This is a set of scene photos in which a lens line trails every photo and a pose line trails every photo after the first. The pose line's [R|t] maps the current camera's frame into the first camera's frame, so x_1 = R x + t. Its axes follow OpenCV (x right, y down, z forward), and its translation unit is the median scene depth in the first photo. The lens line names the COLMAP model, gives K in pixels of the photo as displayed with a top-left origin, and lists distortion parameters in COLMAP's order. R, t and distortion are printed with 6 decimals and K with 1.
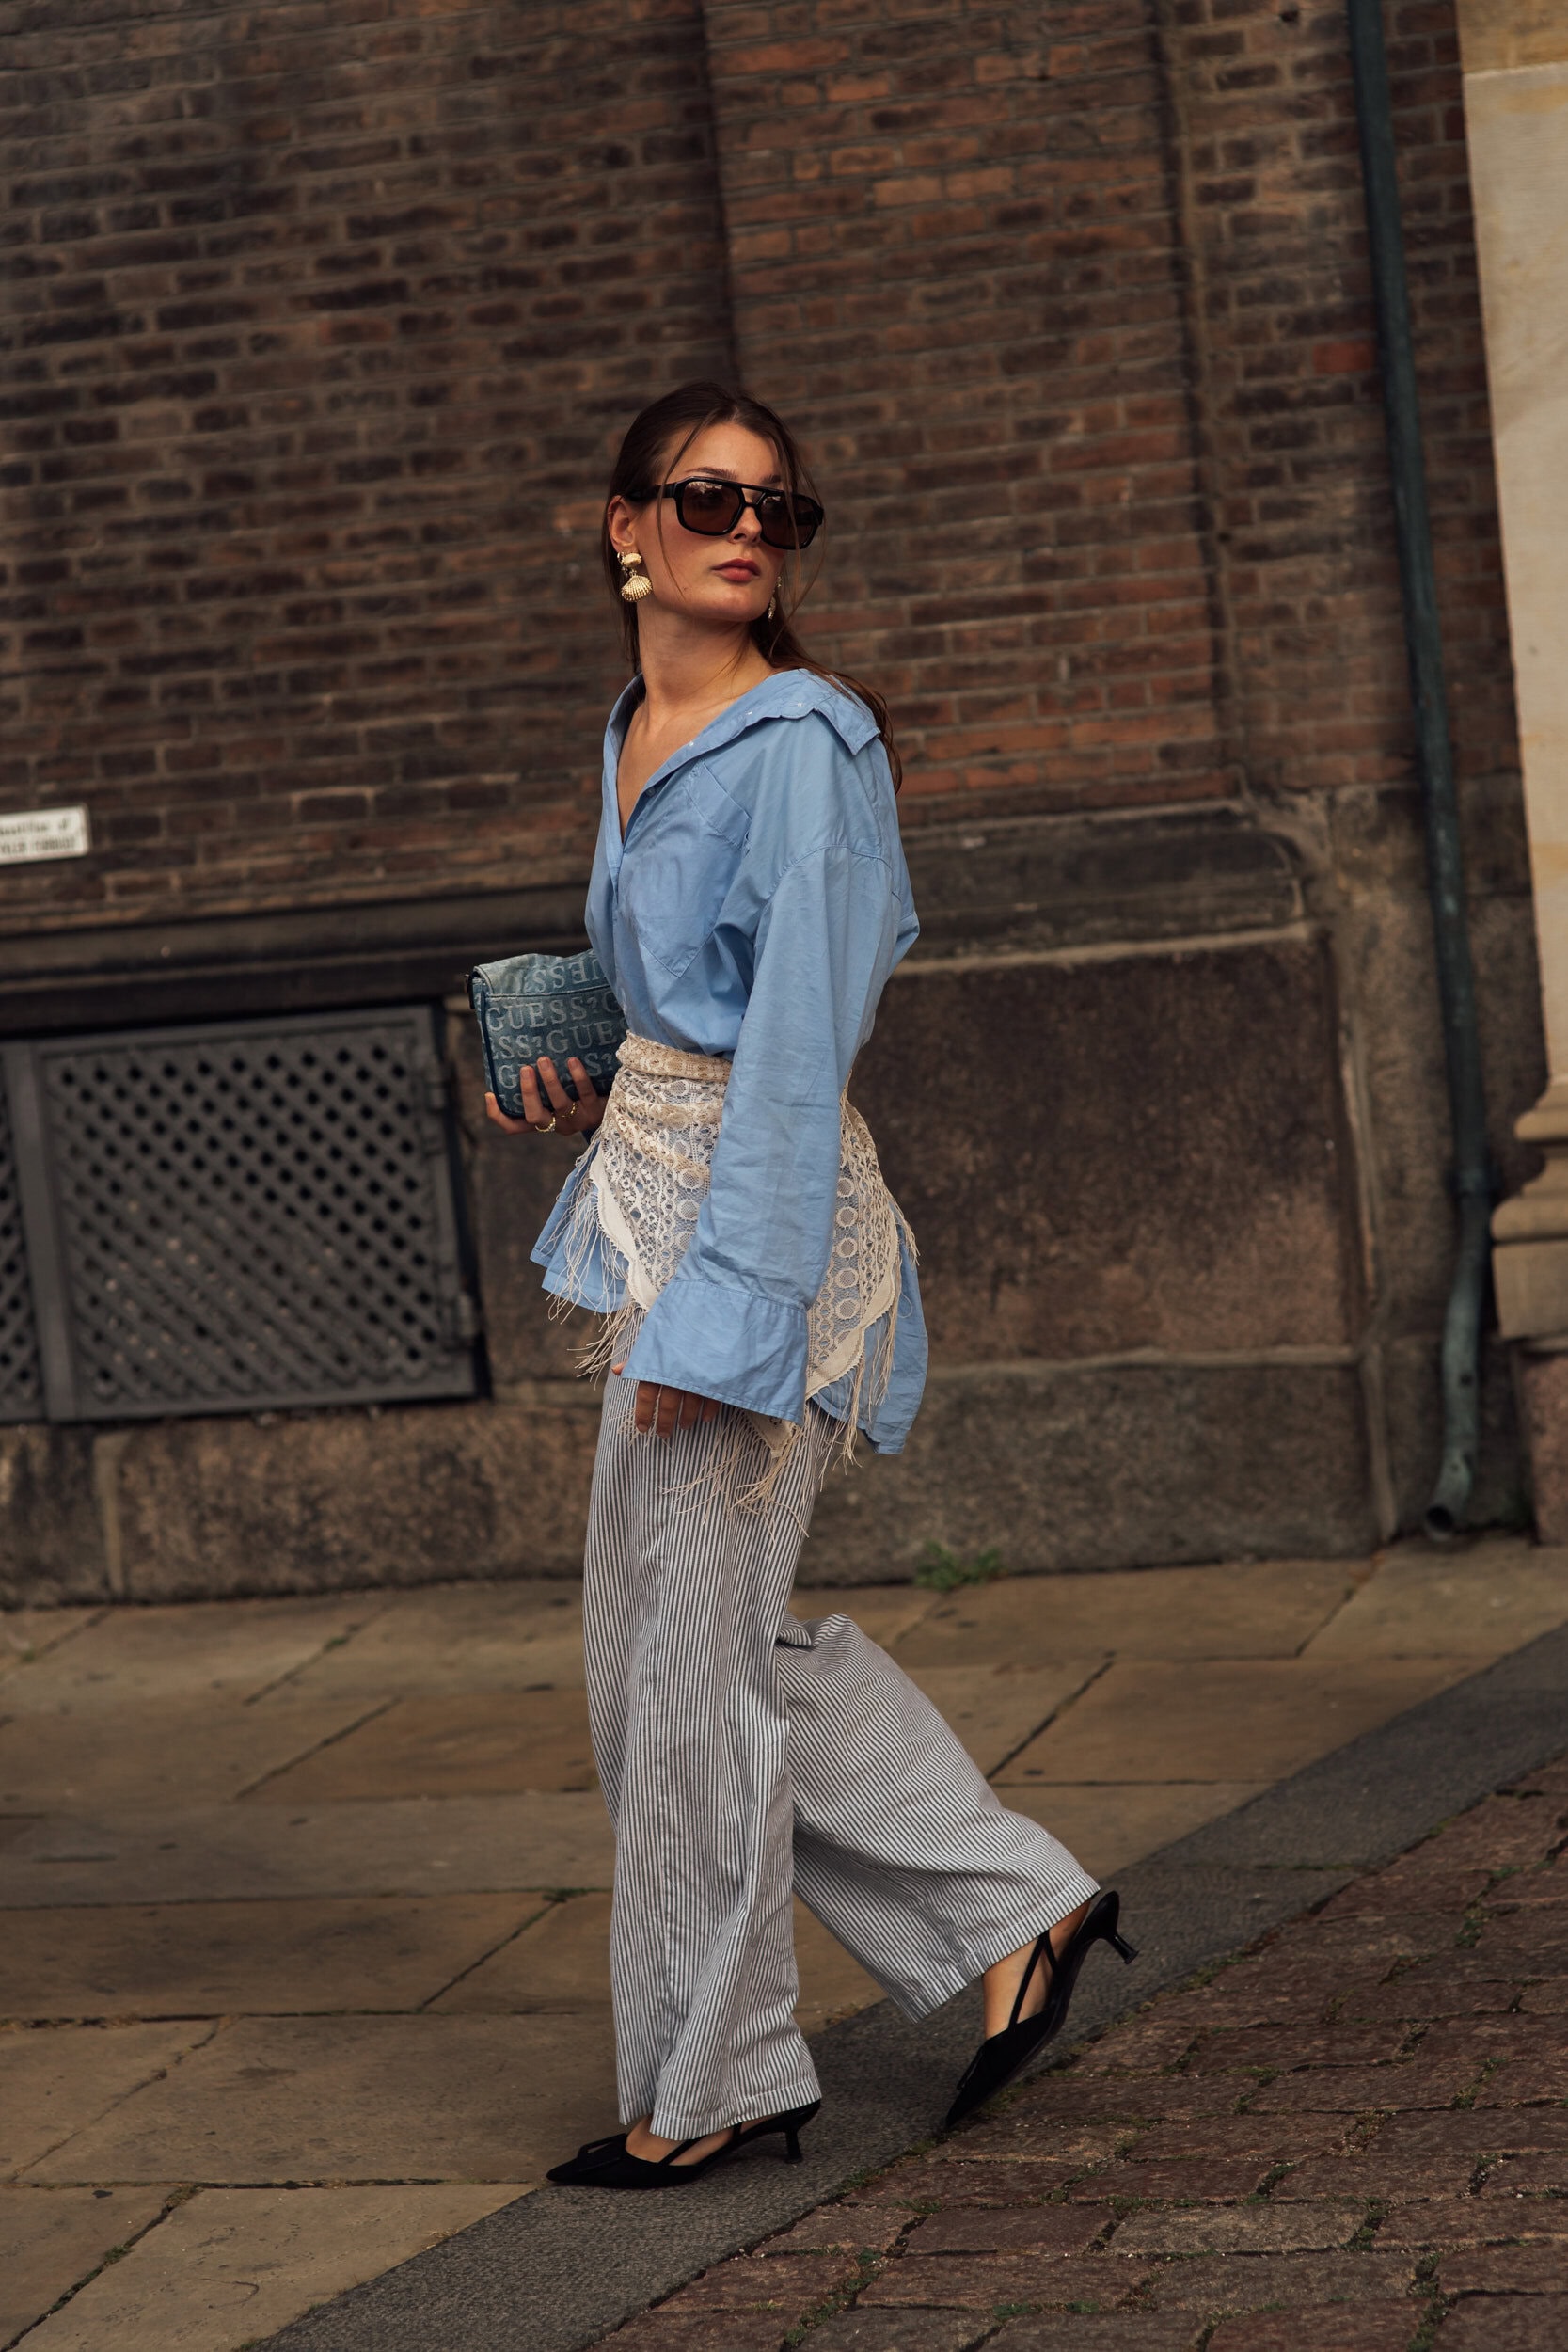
lens RADIAL K [[5829.9, 0, 782.4], [0, 5829.9, 1170.7], [0, 0, 1]] dist [-0.032009, 0.000000]
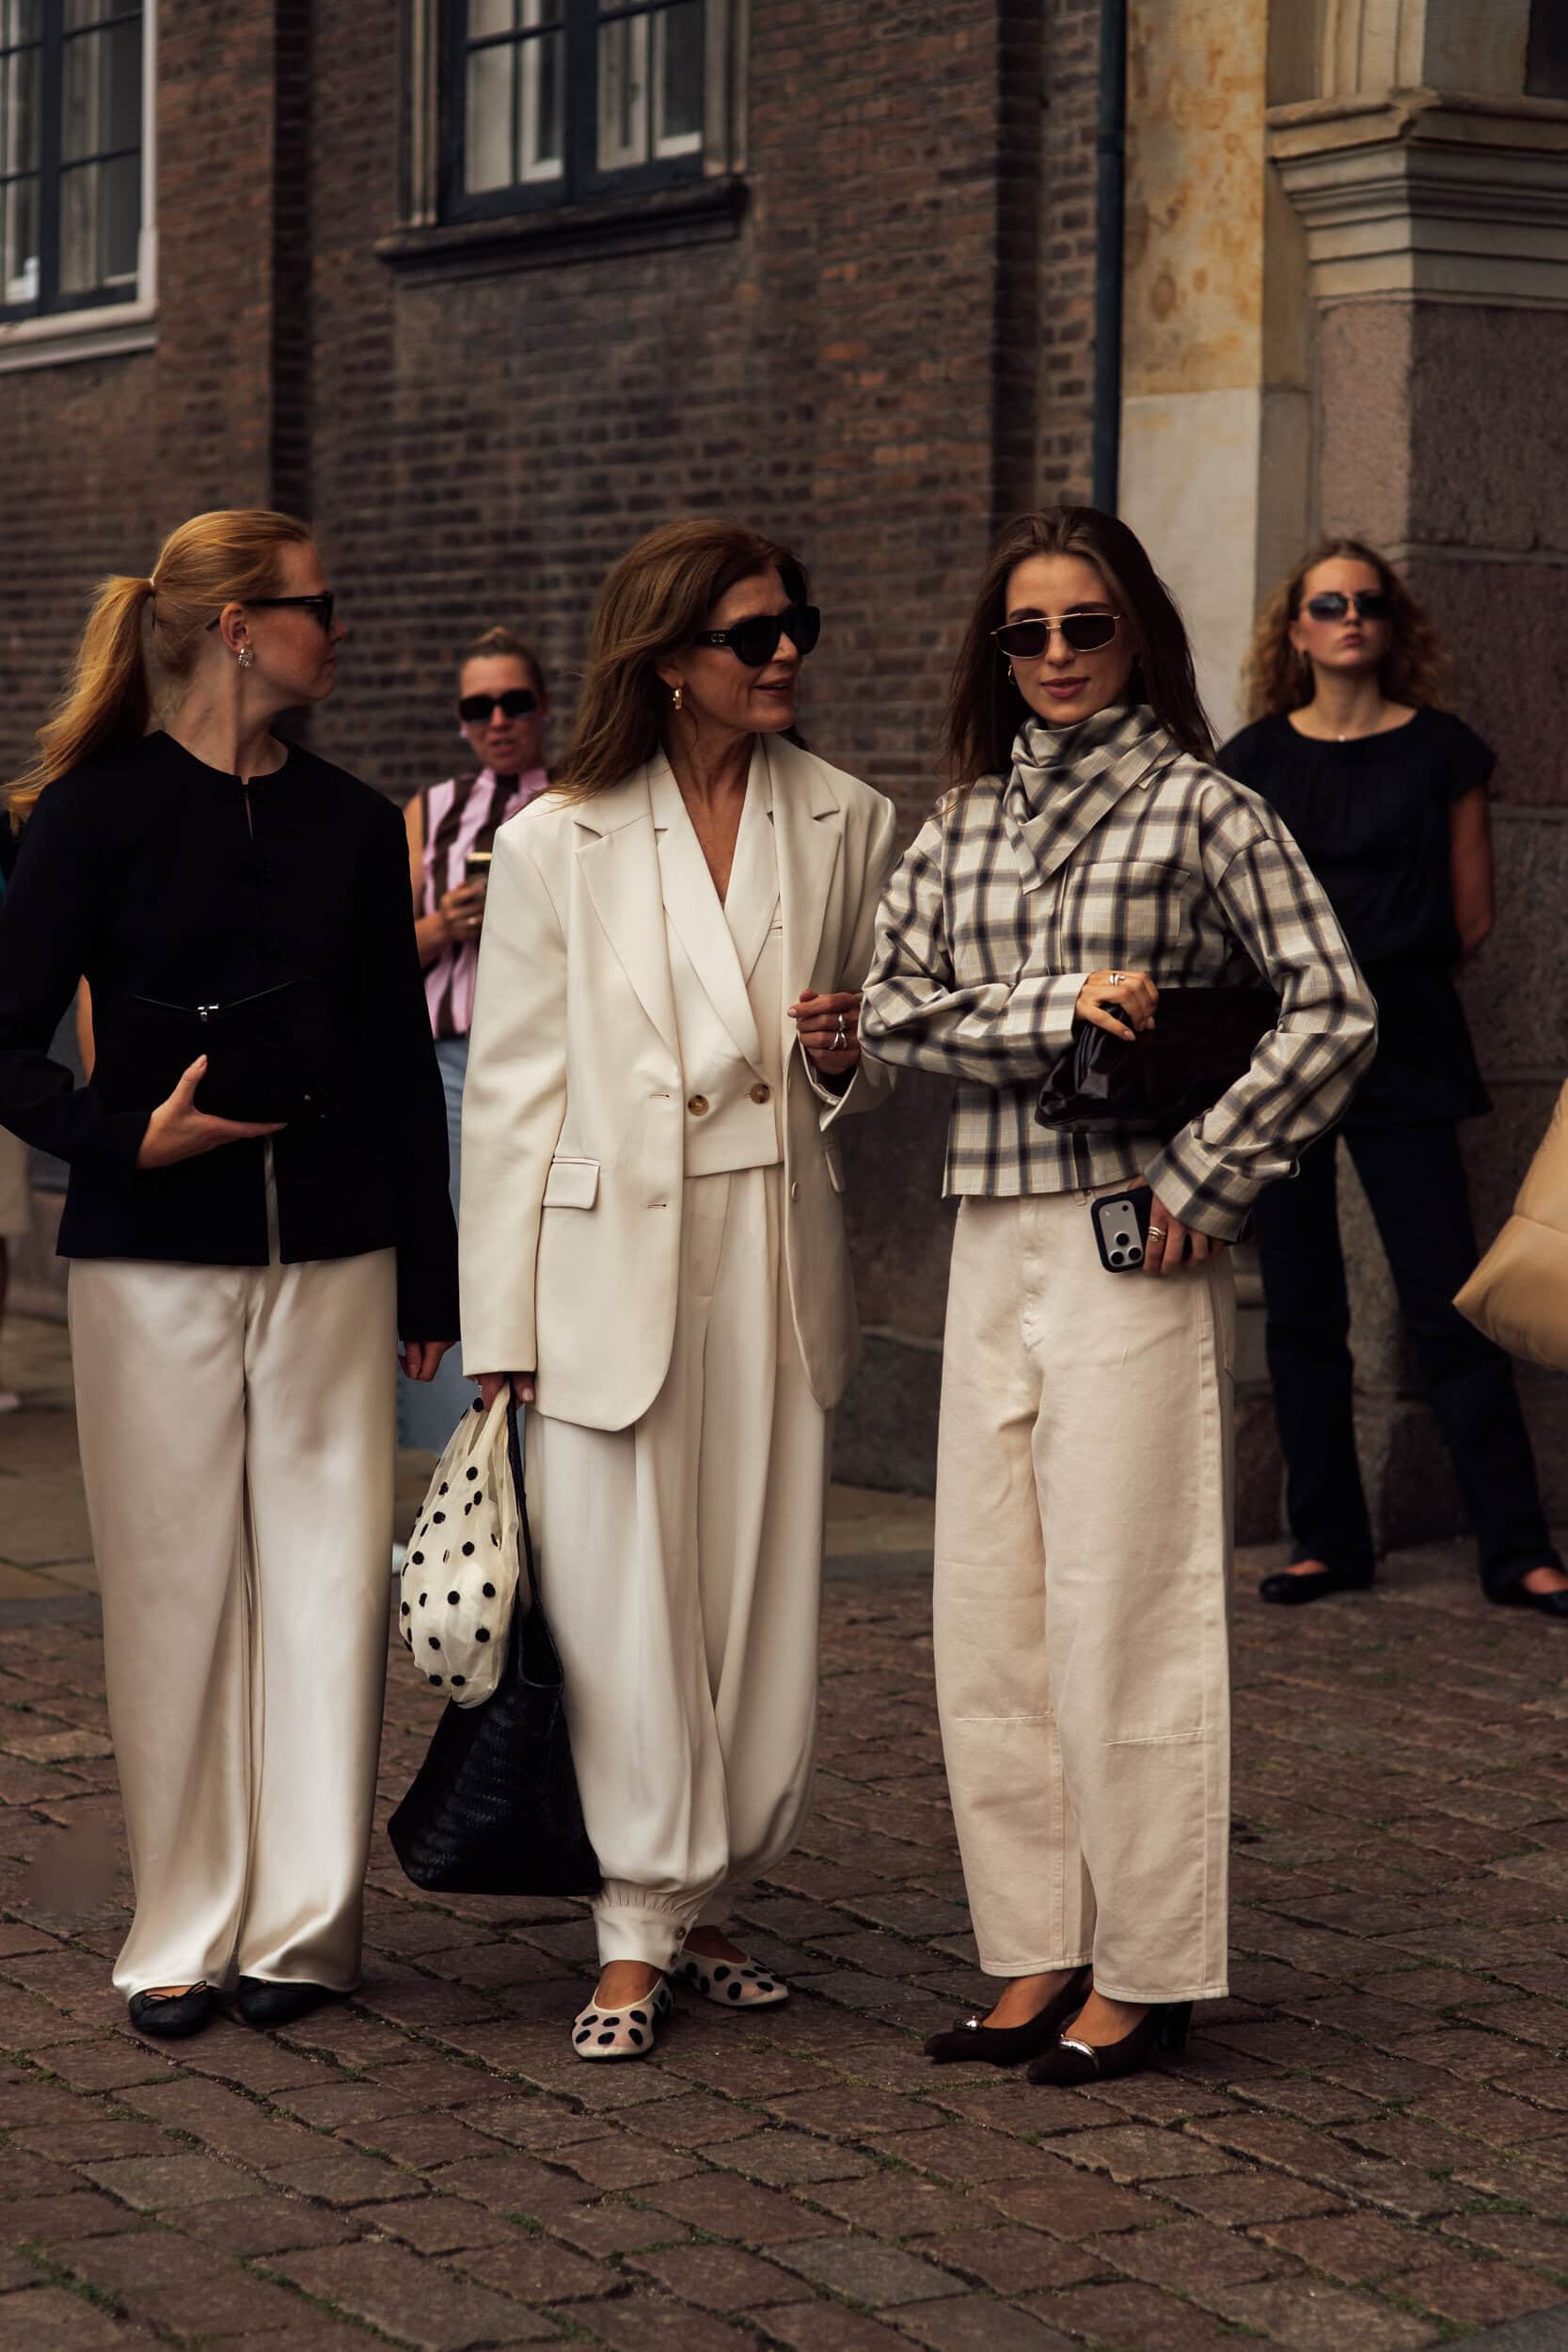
lens RADIAL K [[5829.9, 0, 785.0], [0, 5829.9, 1189.2], [0, 0, 1]] dist [-0.032009, 0.000000]
pose [[0.737465, 0.152153, -0.658023, 0.918297], [-0.145551, 0.987204, 0.065145, -0.084302], [0.659515, 0.047734, 0.750174, -0.024130]]
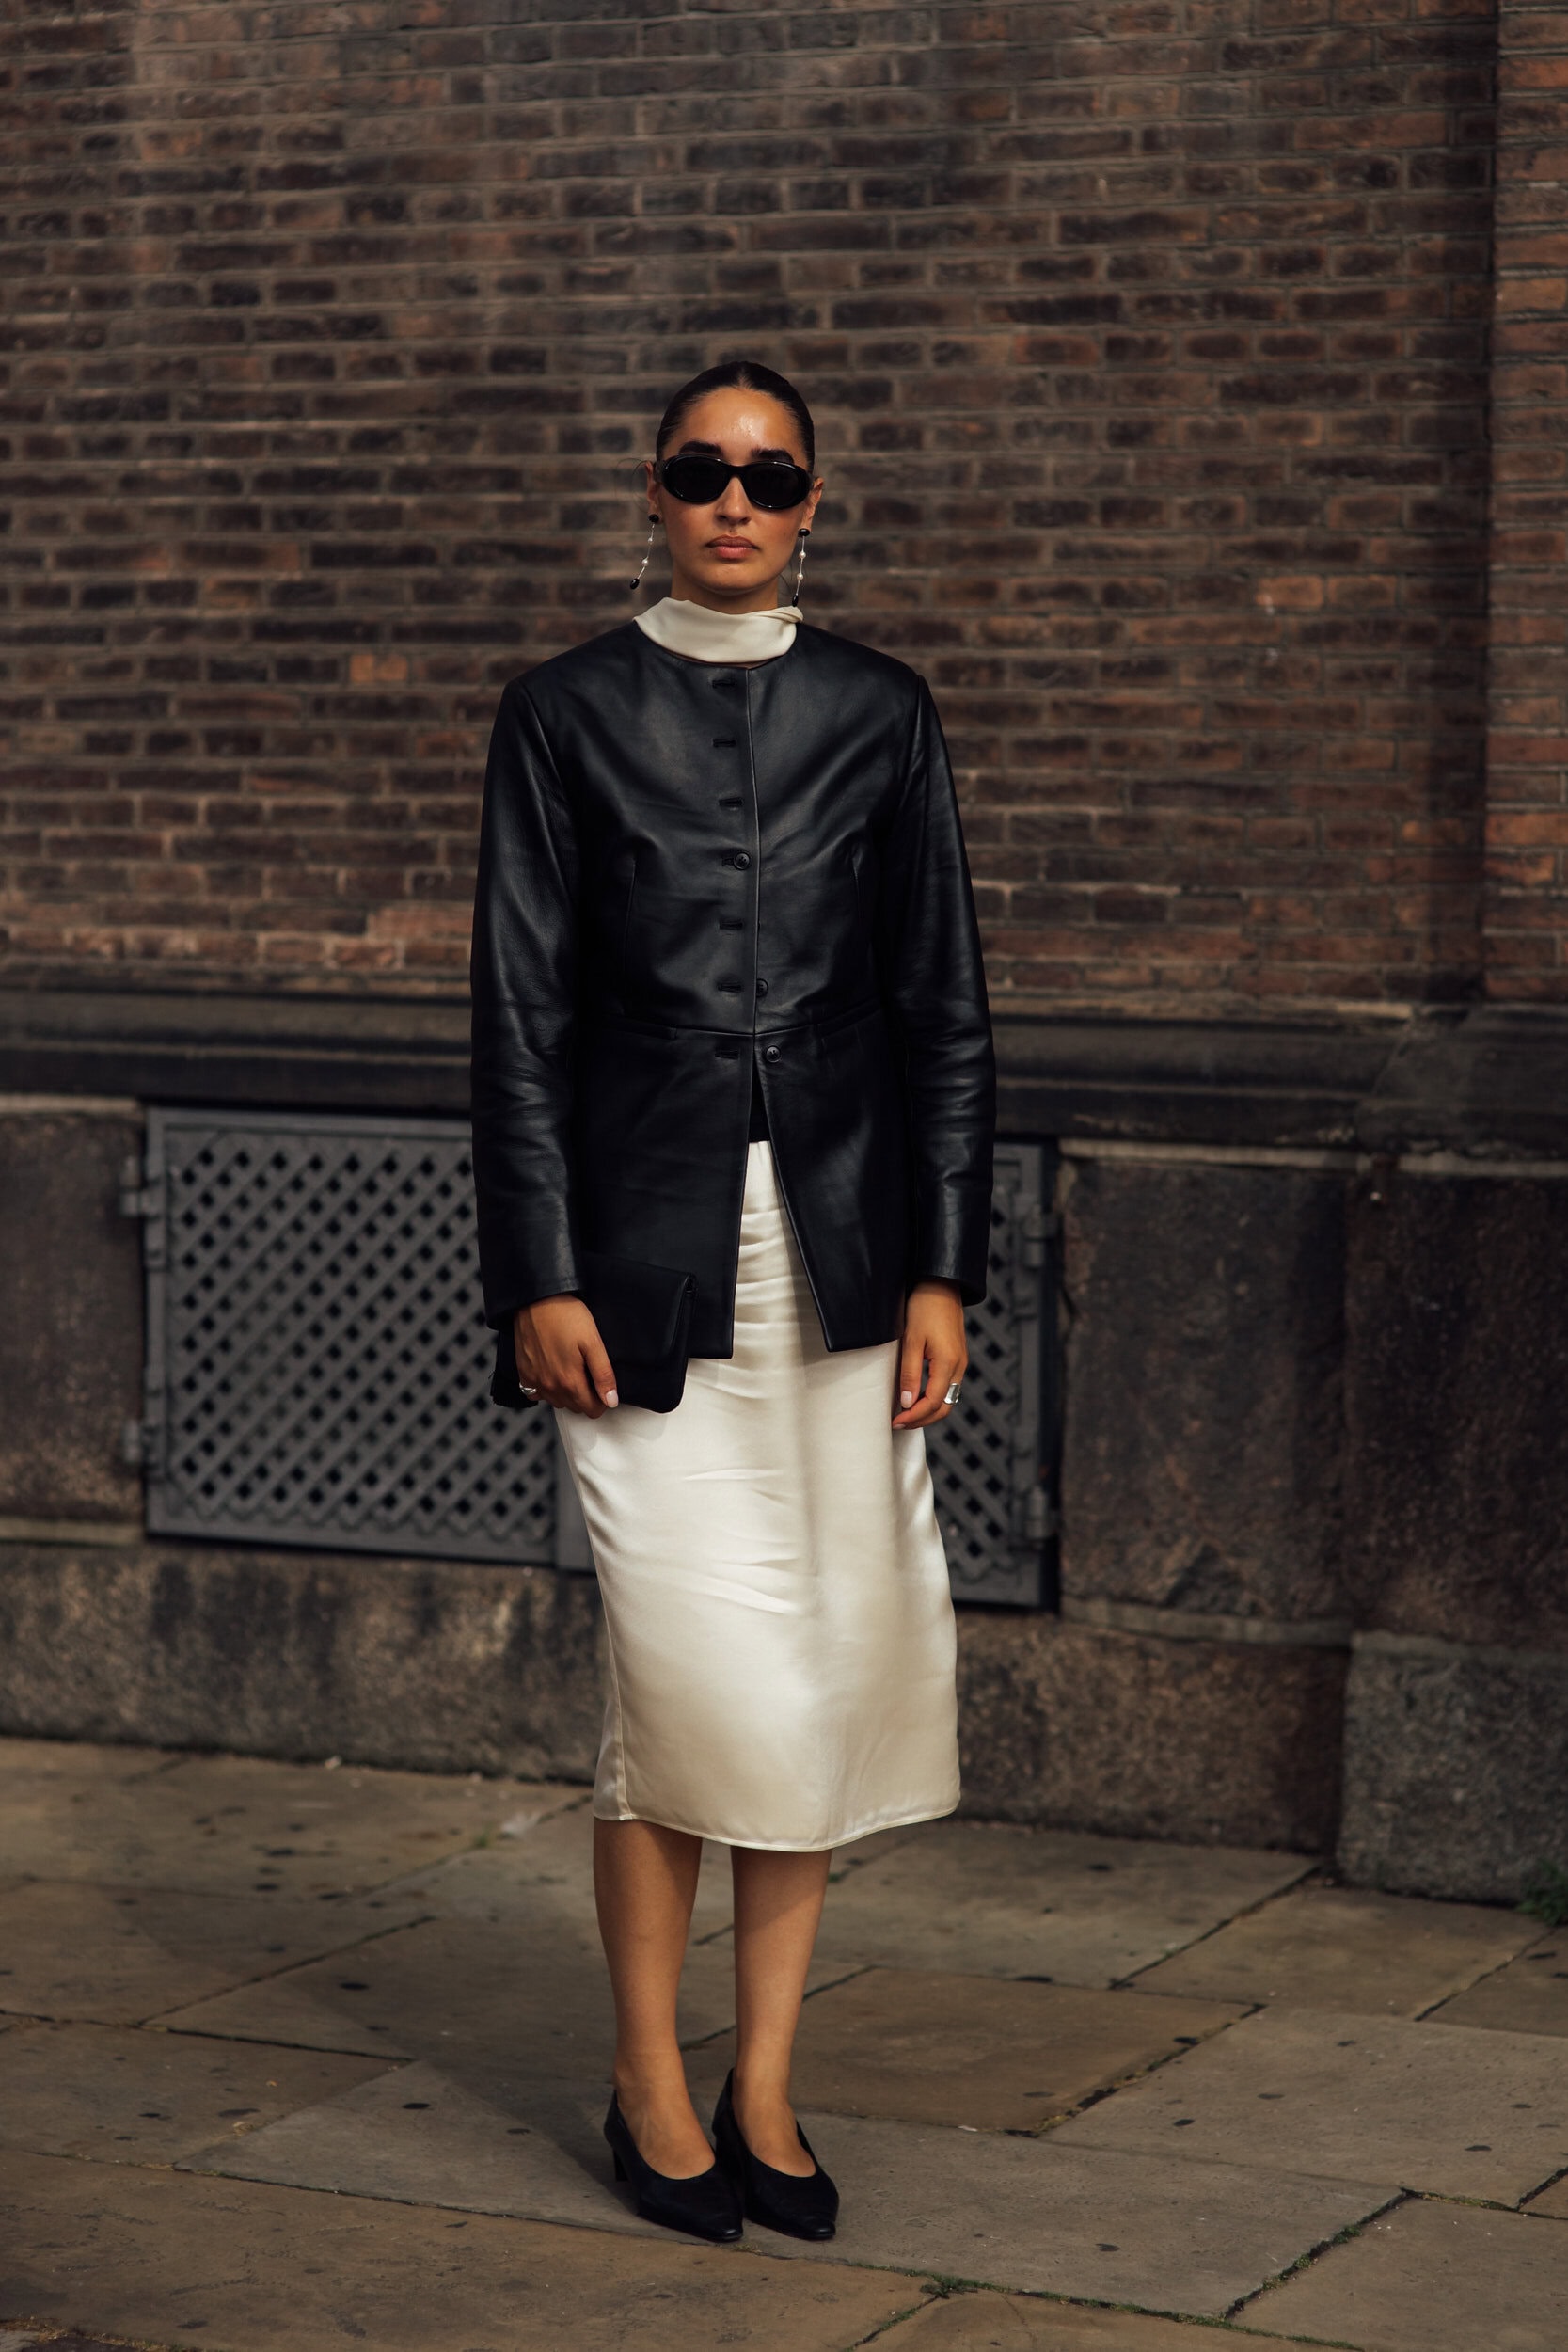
lens RADIAL K [[5829.9, 0, 697.6], [0, 5829.9, 1159.7], [0, 0, 1]] dist [-0.032009, 0.000000]
pose [[0.977965, 0.122132, -0.169316, 0.035843], [-0.124477, 0.992217, -0.003266, -0.017899], [0.167599, 0.024270, 0.985556, 0.159590]]
